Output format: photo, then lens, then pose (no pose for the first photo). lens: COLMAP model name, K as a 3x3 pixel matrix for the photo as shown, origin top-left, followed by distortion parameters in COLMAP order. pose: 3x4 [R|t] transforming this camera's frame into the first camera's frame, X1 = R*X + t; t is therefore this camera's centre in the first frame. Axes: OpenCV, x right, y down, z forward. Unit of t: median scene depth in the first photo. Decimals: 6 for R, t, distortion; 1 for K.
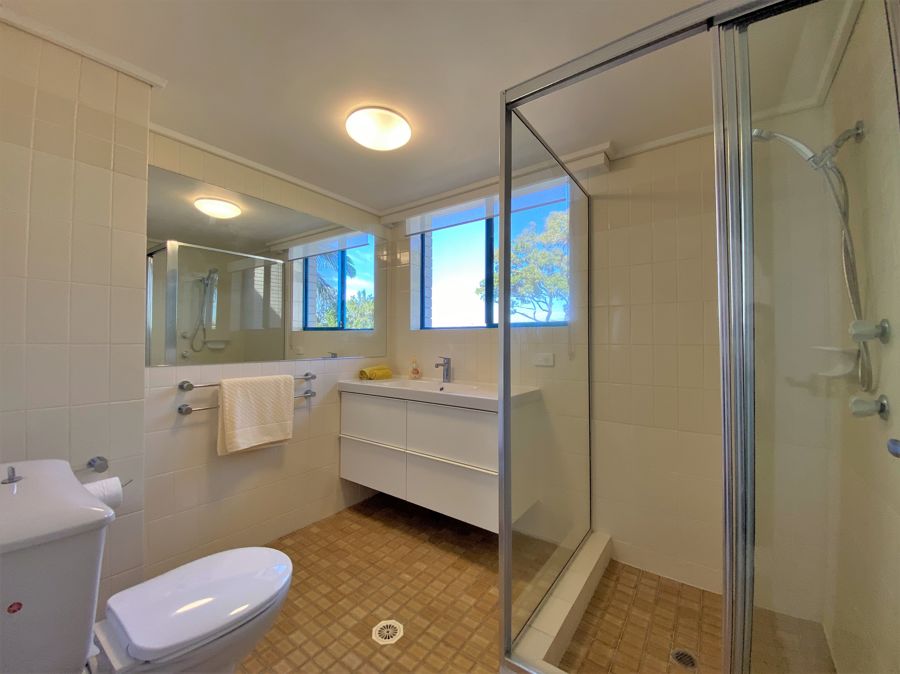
lens RADIAL K [[361.5, 0, 451.2], [0, 361.5, 335.5], [0, 0, 1]] dist [0.032085, -0.026946]
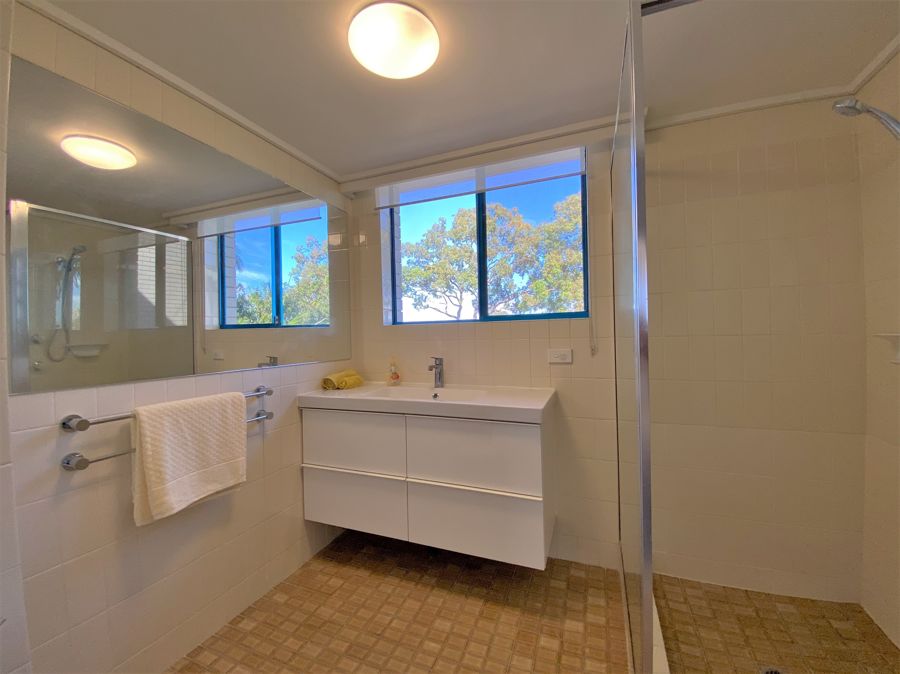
lens RADIAL K [[362.8, 0, 450.0], [0, 362.8, 337.0], [0, 0, 1]] dist [0.011319, -0.015637]
pose [[0.968417, -0.025297, 0.248051, -0.179771], [0.021049, 0.999583, 0.019765, -0.002243], [-0.248448, -0.013919, 0.968545, 0.179968]]
